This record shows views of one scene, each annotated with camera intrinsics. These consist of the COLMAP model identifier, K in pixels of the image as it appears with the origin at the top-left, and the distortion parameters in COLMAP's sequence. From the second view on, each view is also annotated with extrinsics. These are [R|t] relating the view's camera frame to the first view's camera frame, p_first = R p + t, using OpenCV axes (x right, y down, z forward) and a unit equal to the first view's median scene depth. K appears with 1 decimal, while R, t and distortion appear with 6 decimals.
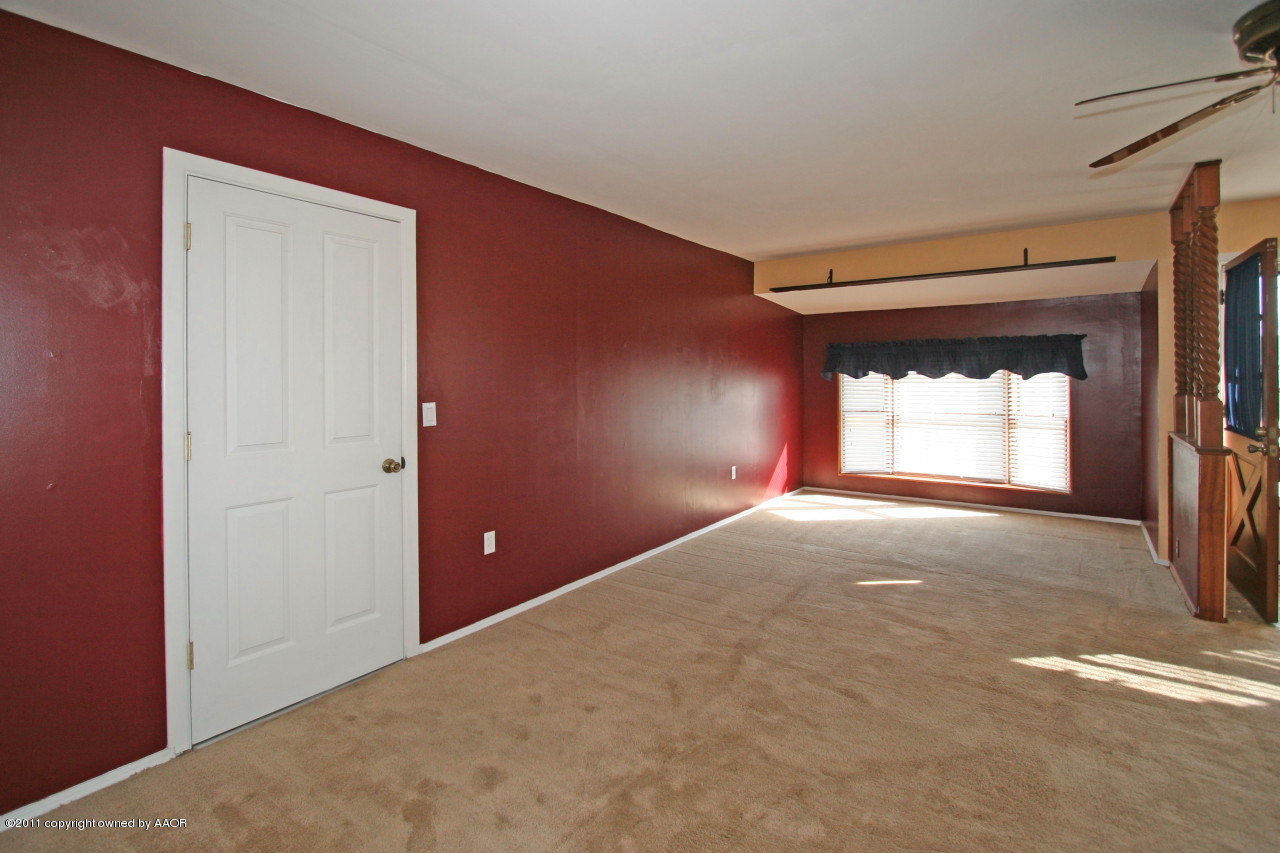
lens RADIAL K [[606.4, 0, 627.7], [0, 606.4, 378.1], [0, 0, 1]] dist [-0.012249, 0.000204]
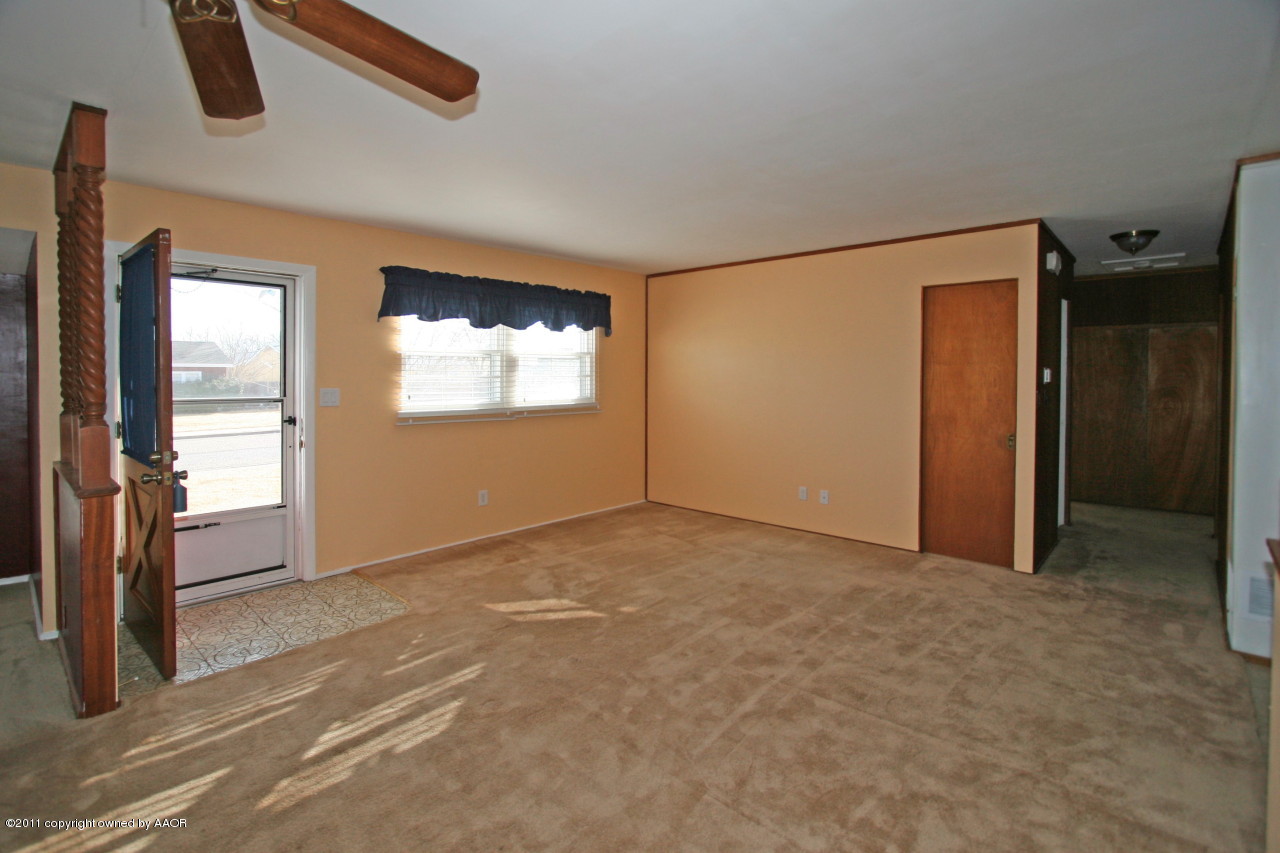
lens RADIAL K [[606.4, 0, 627.7], [0, 606.4, 378.1], [0, 0, 1]] dist [-0.012249, 0.000204]
pose [[0.117001, -0.006341, 0.993112, 0.279089], [0.002073, 0.999979, 0.006141, -0.023952], [-0.993130, 0.001340, 0.117011, 0.226185]]
